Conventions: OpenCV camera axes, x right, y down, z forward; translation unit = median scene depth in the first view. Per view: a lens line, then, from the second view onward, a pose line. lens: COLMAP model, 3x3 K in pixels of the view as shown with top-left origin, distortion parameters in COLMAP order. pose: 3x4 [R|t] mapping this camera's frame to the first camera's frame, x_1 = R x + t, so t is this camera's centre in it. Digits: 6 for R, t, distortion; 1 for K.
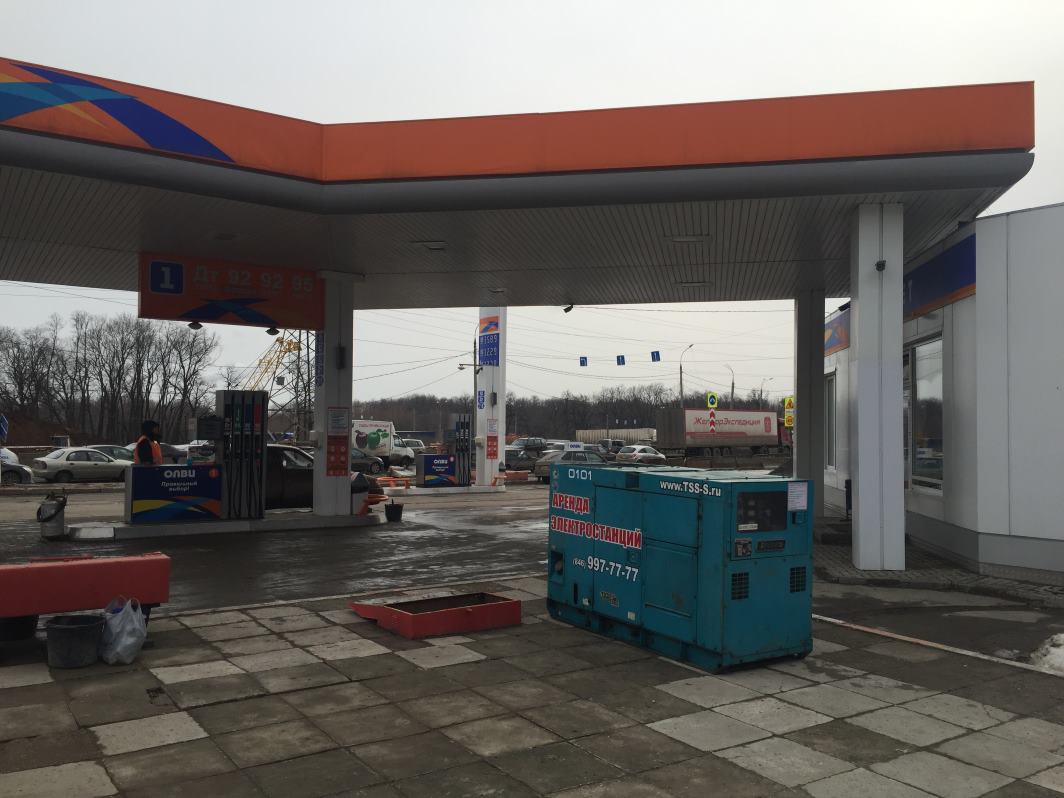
lens RADIAL K [[907.4, 0, 532.0], [0, 907.4, 399.0], [0, 0, 1]] dist [0.039115, -0.005657]
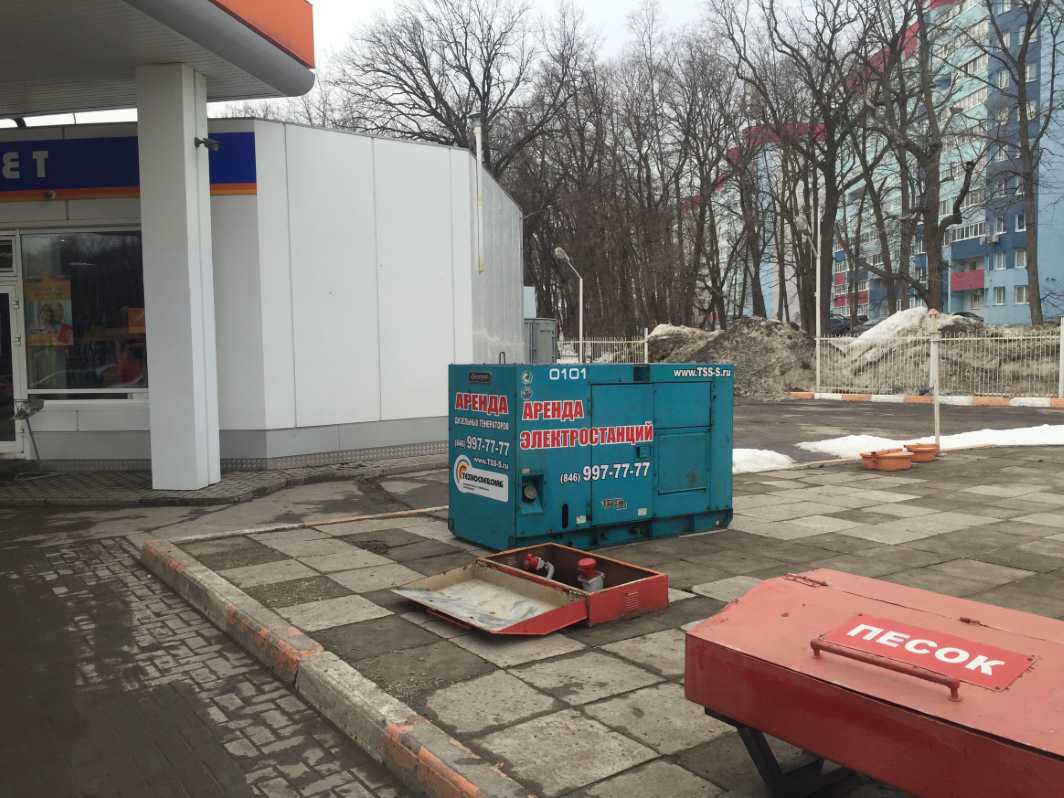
lens RADIAL K [[907.4, 0, 532.0], [0, 907.4, 399.0], [0, 0, 1]] dist [0.039115, -0.005657]
pose [[-0.015531, -0.072297, 0.997262, -0.797997], [-0.015957, 0.997273, 0.072049, 0.047416], [-0.999752, -0.014794, -0.016642, 1.070487]]
